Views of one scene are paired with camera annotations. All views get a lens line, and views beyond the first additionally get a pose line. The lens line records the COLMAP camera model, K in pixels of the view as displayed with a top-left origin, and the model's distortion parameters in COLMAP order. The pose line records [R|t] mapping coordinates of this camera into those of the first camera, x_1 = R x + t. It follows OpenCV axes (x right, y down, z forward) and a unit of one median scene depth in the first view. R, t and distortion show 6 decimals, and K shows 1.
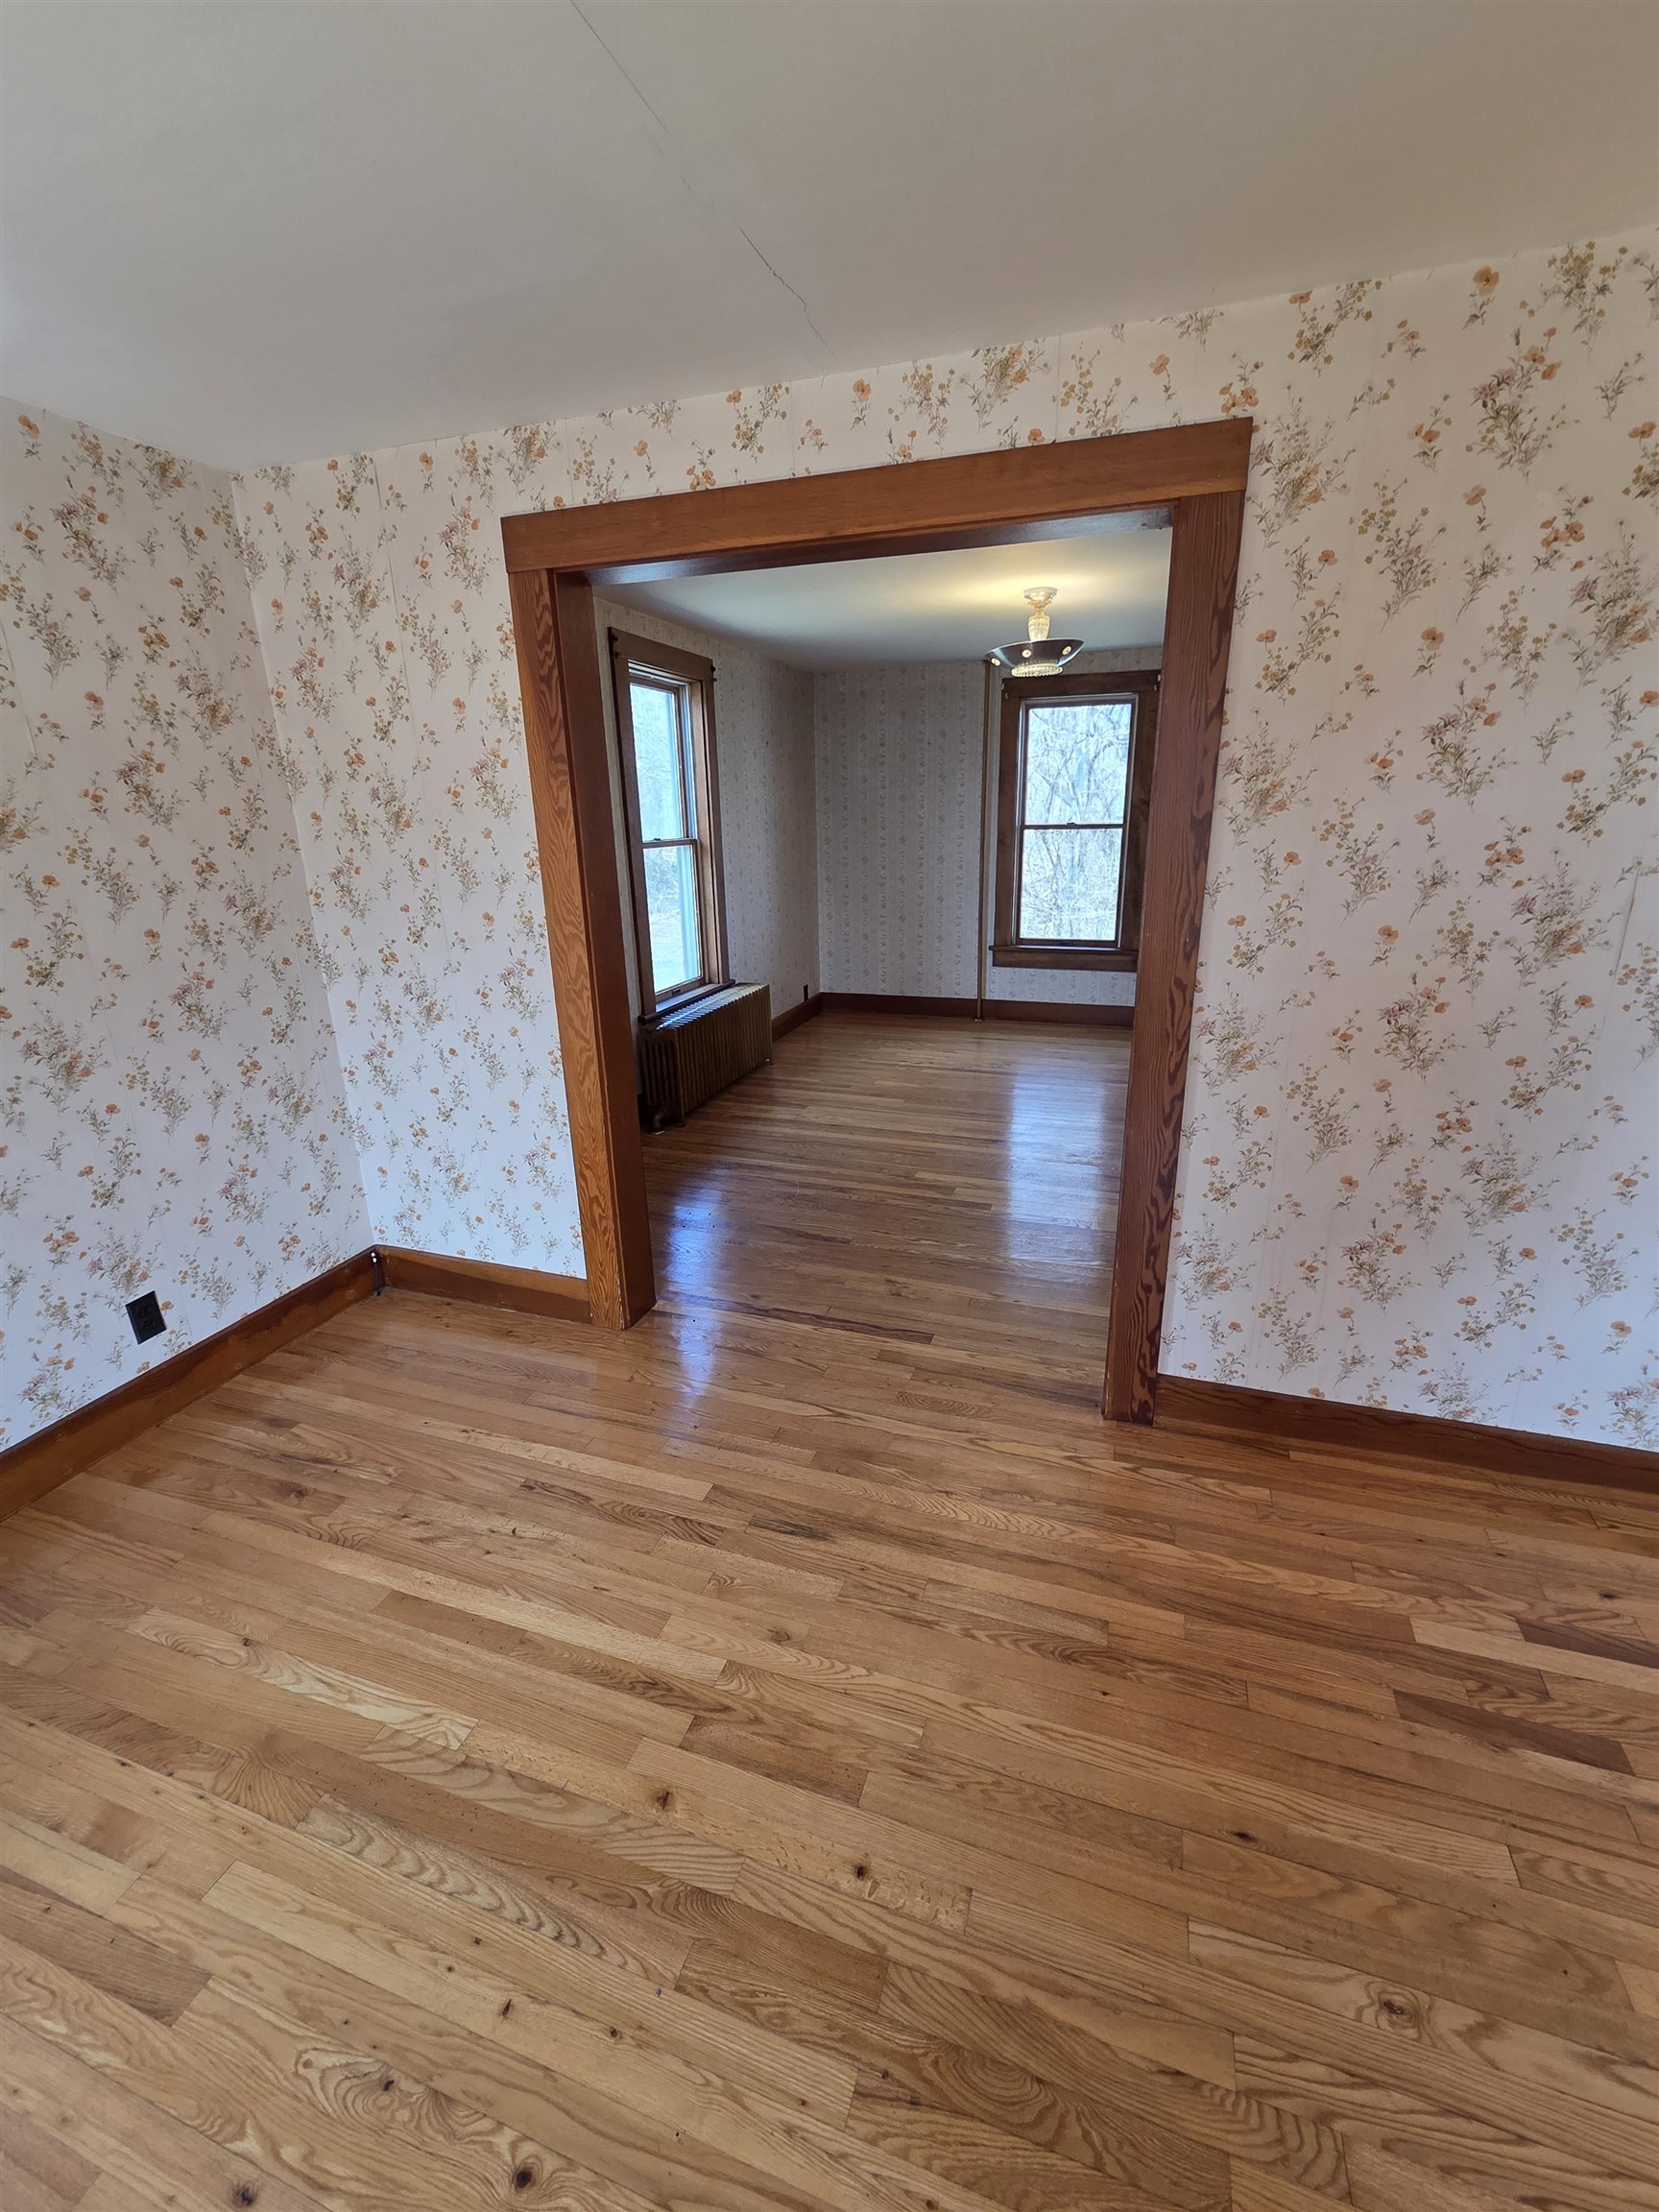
lens RADIAL K [[901.4, 0, 852.0], [0, 901.4, 1095.4], [0, 0, 1]] dist [0.002019, -0.003672]
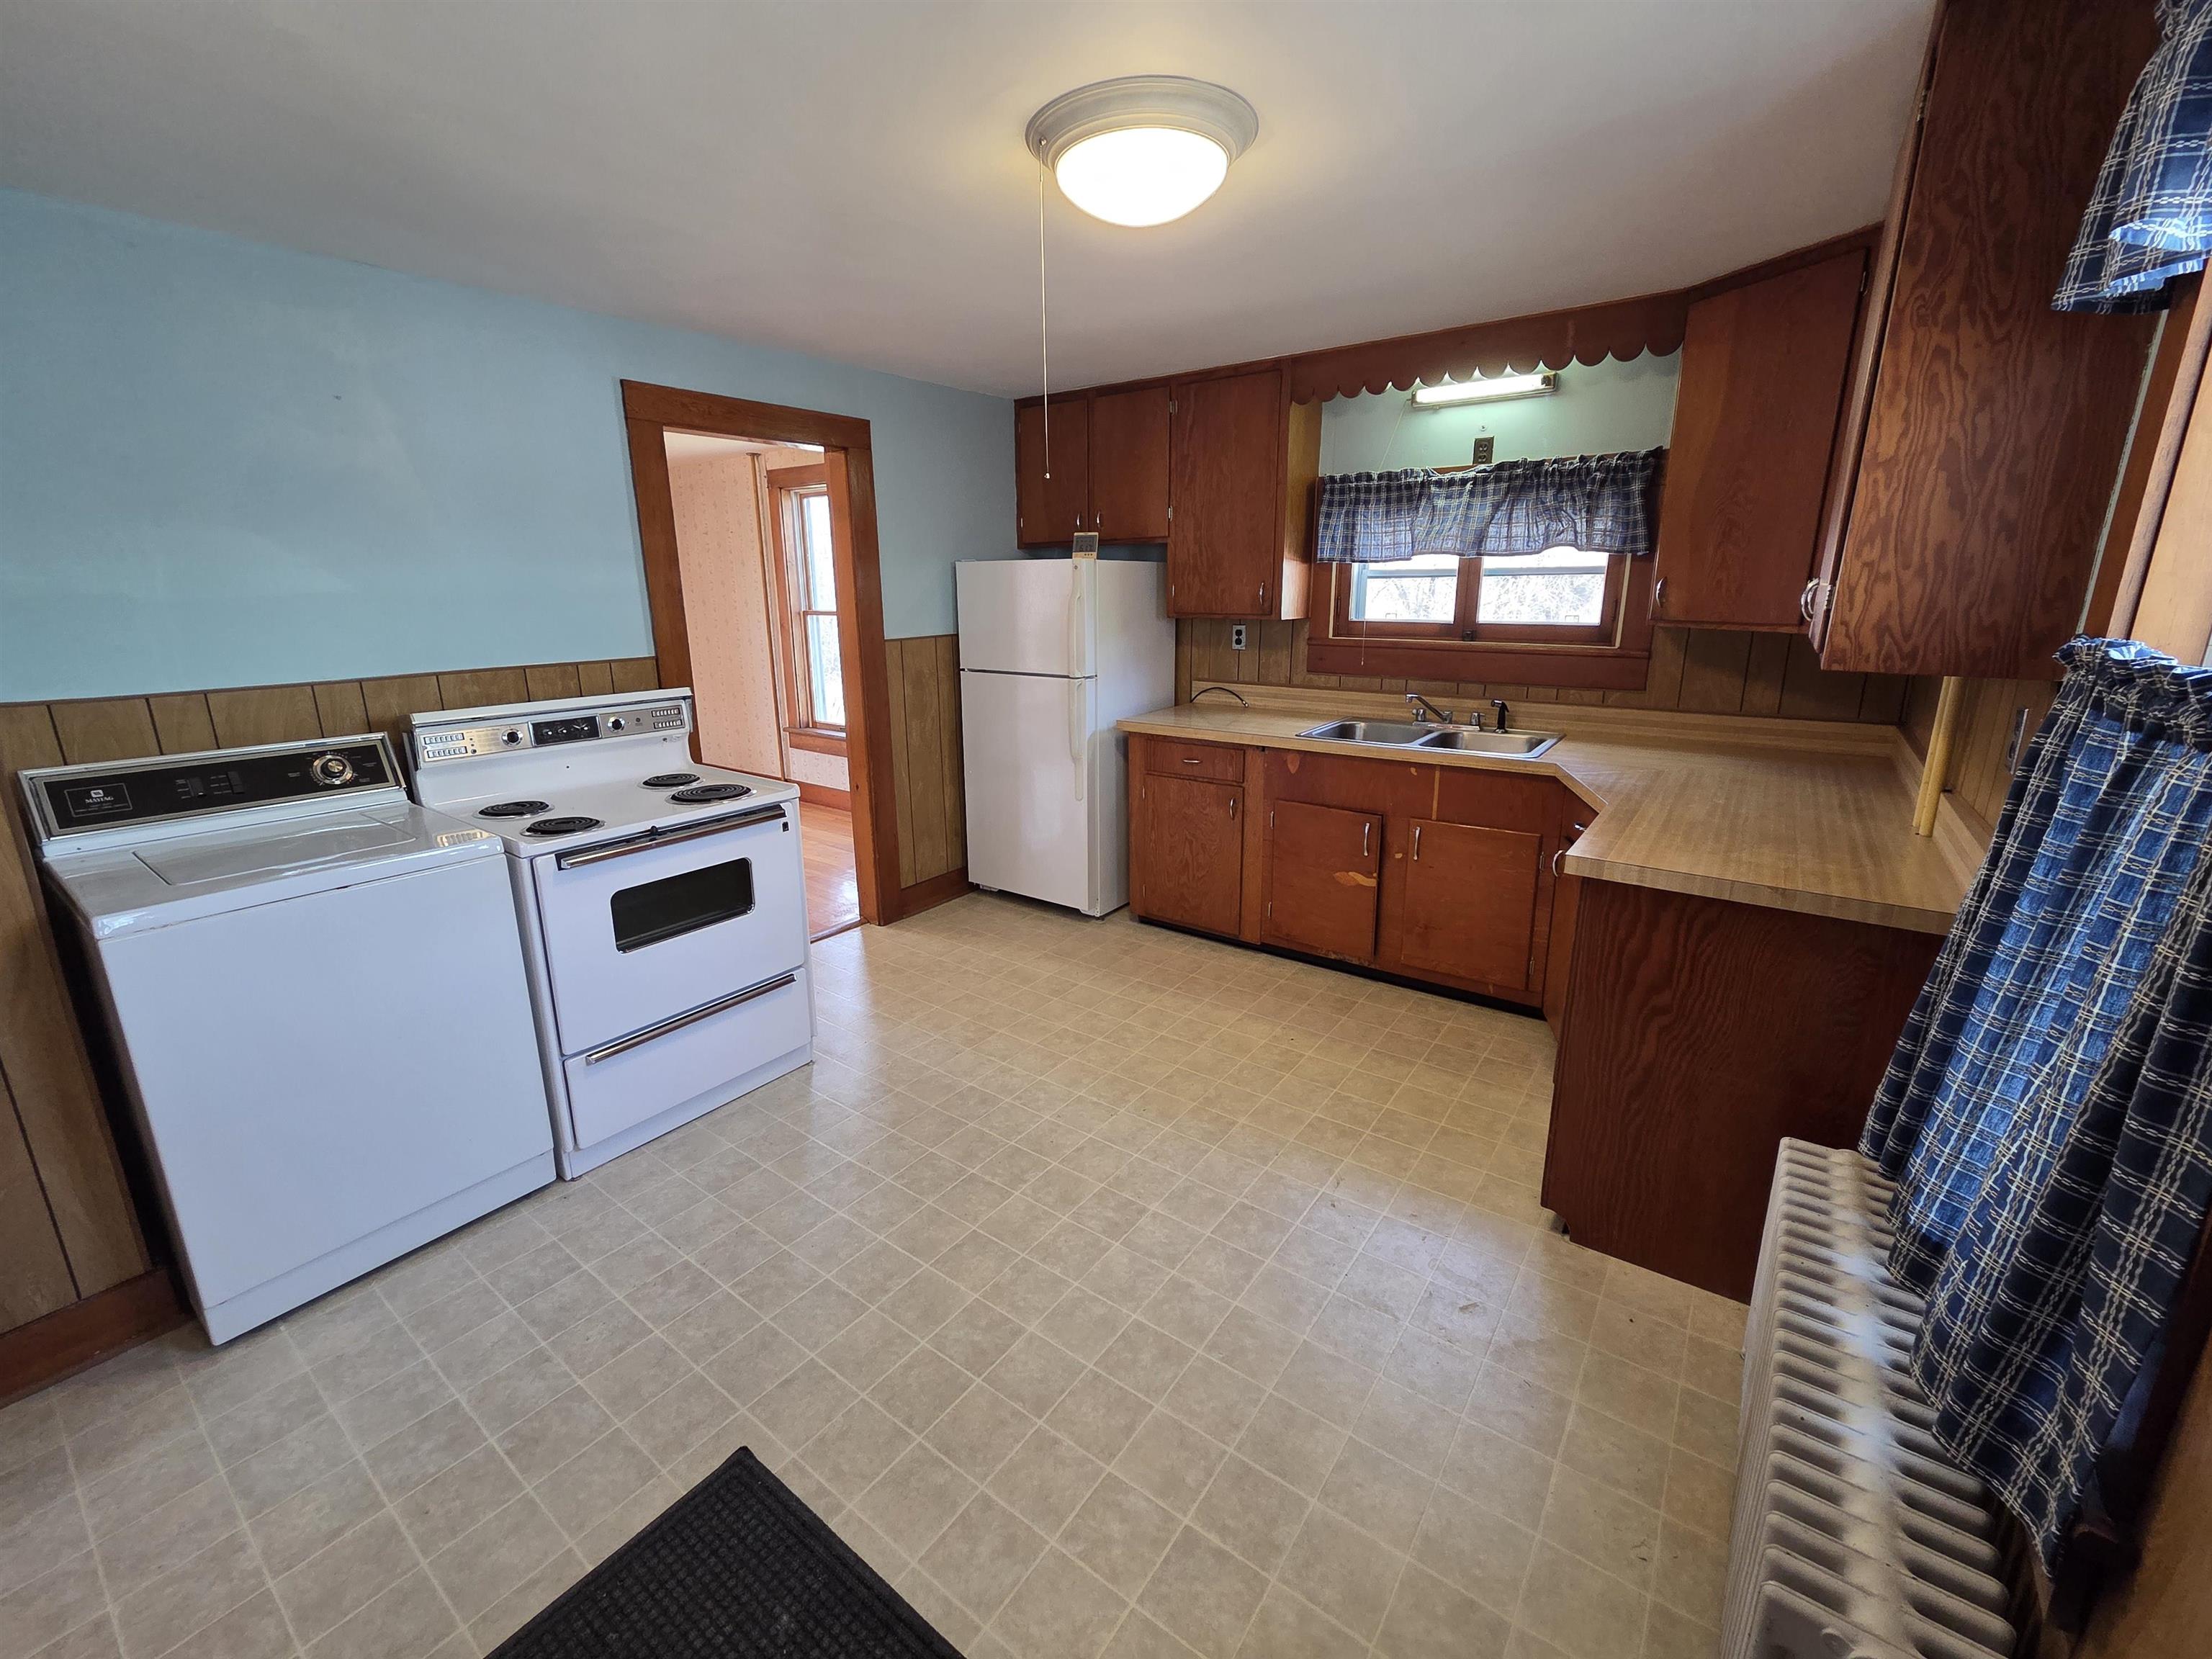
lens RADIAL K [[901.4, 0, 1097.6], [0, 901.4, 811.8], [0, 0, 1]] dist [0.002019, -0.003672]
pose [[0.949790, 0.086728, -0.300627, 2.074208], [-0.103529, 0.993806, -0.040384, -0.175845], [0.295263, 0.069480, 0.952886, 0.382951]]
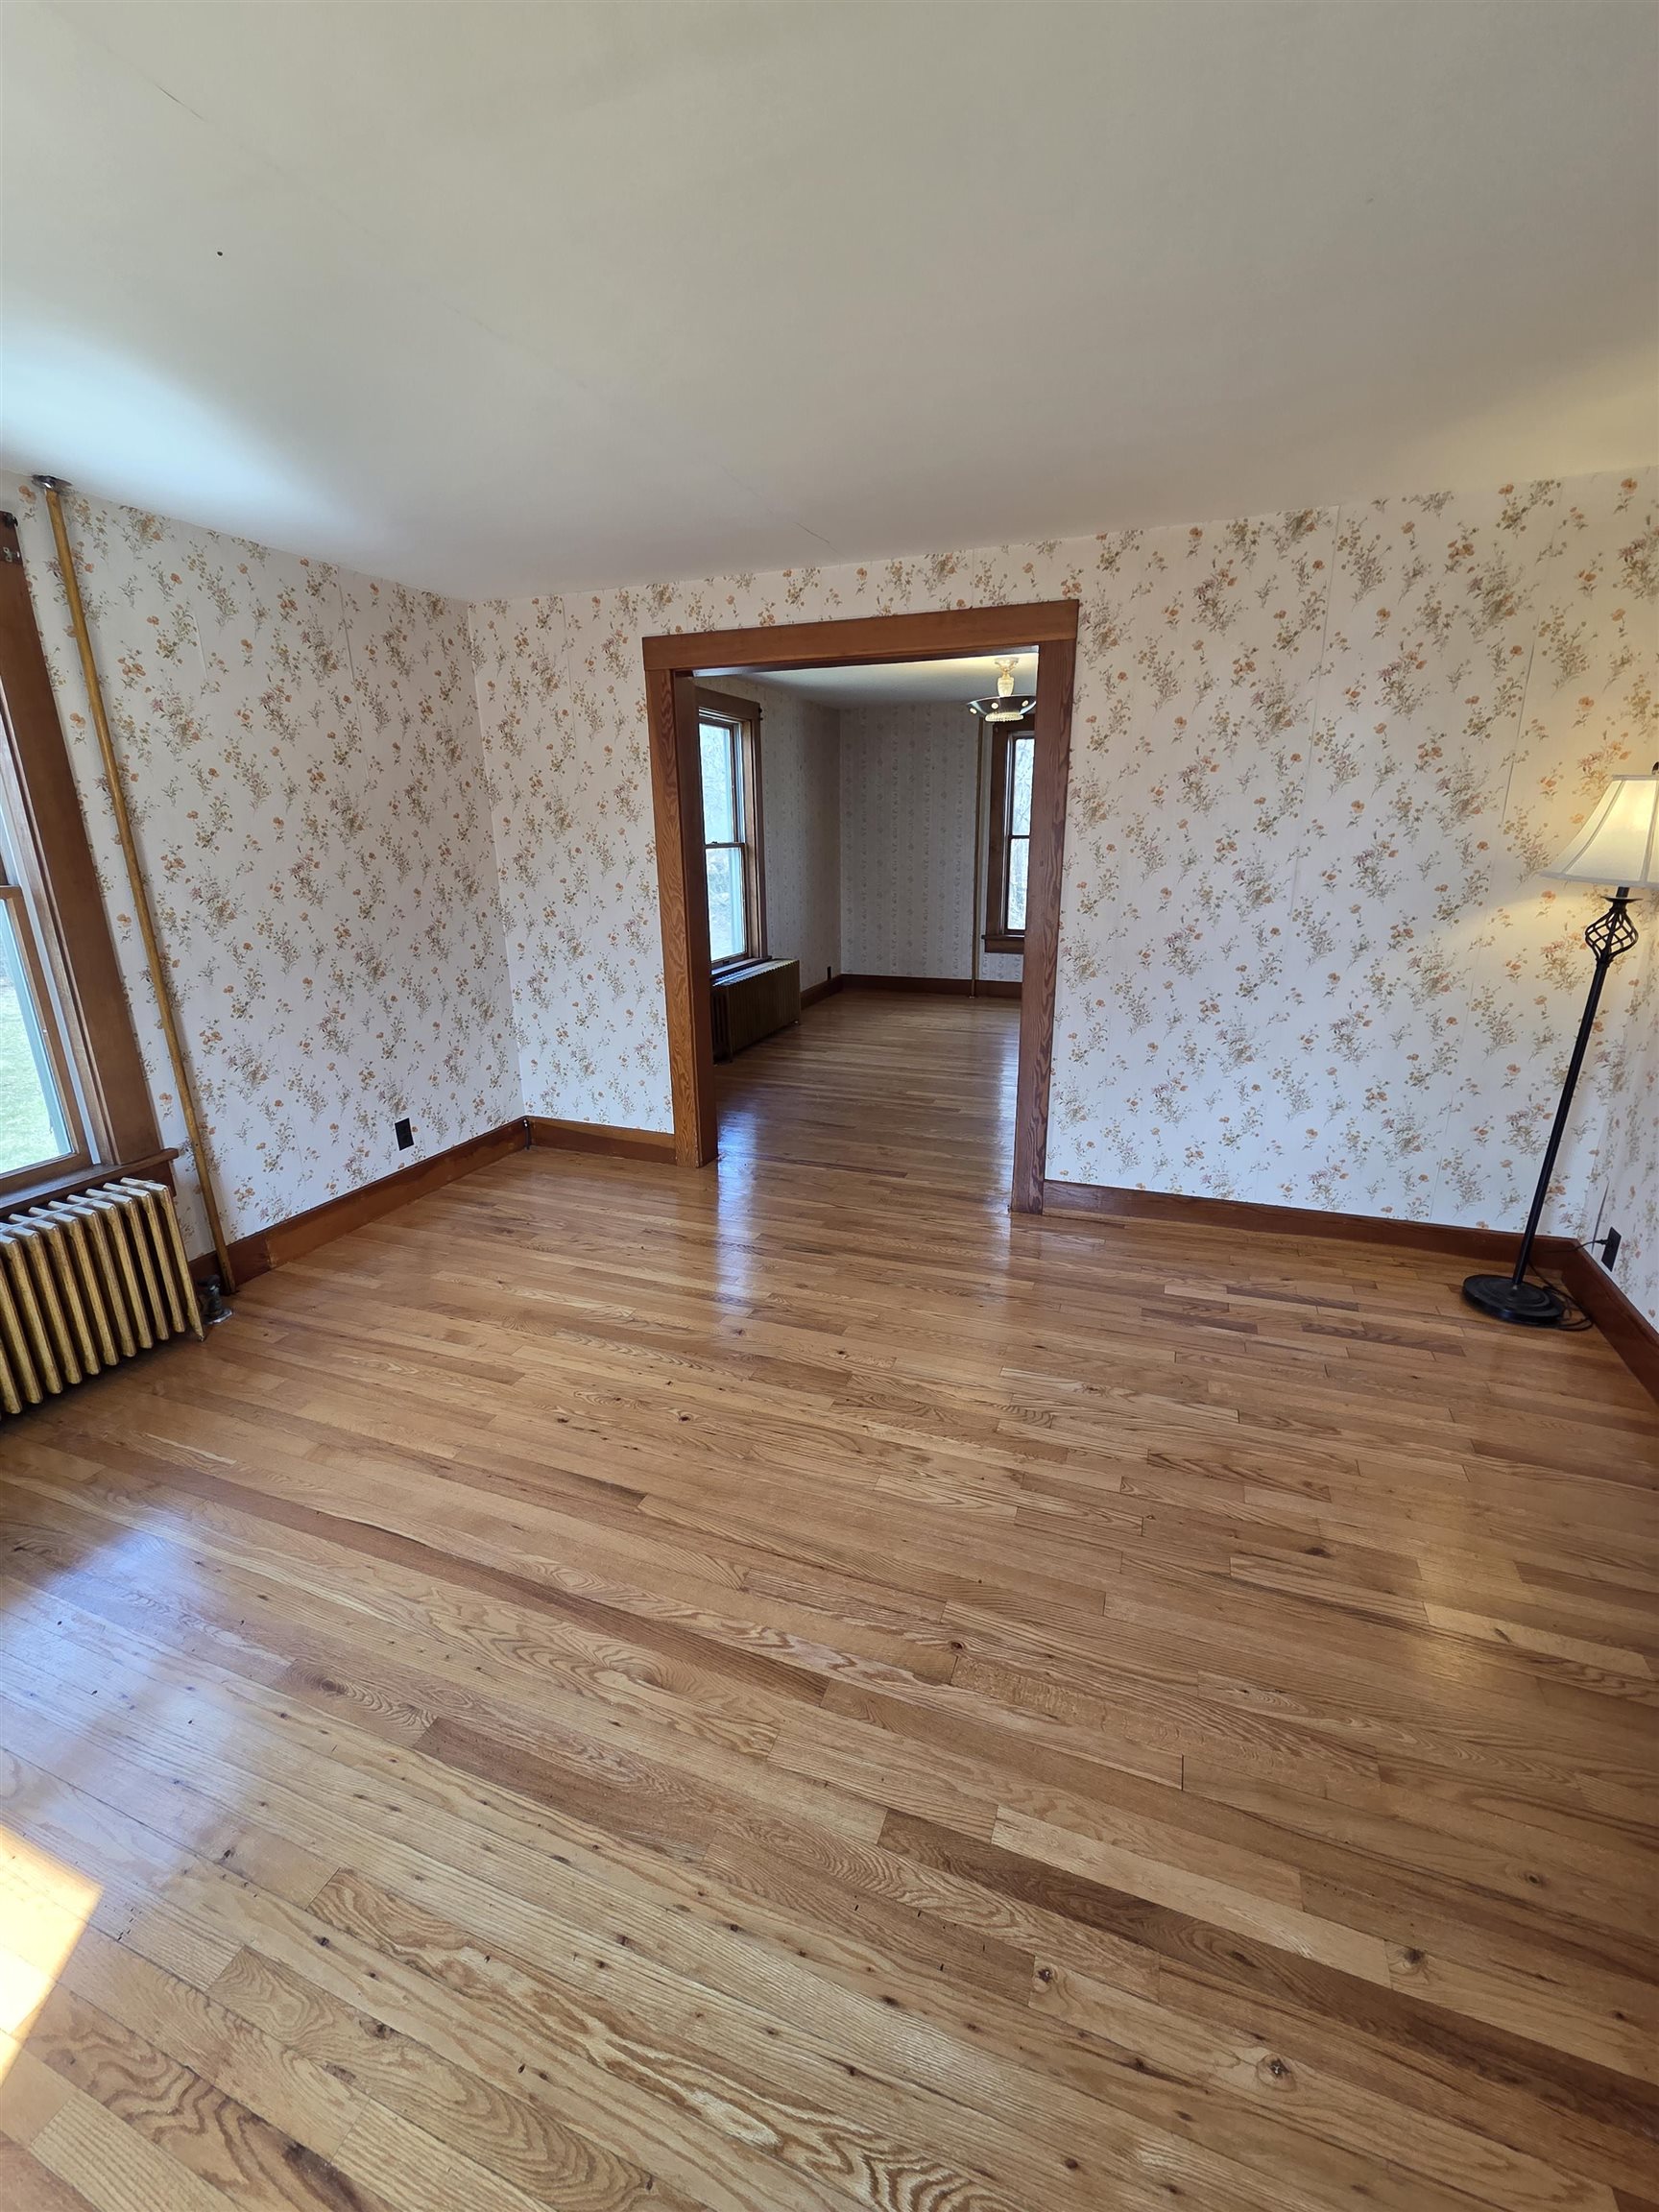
lens RADIAL K [[899.5, 0, 850.6], [0, 899.5, 1096.5], [0, 0, 1]] dist [0.000222, -0.000383]
pose [[0.999418, 0.017200, -0.029468, 0.042633], [-0.017585, 0.999763, -0.012867, 0.176591], [0.029239, 0.013378, 0.999483, -0.524837]]
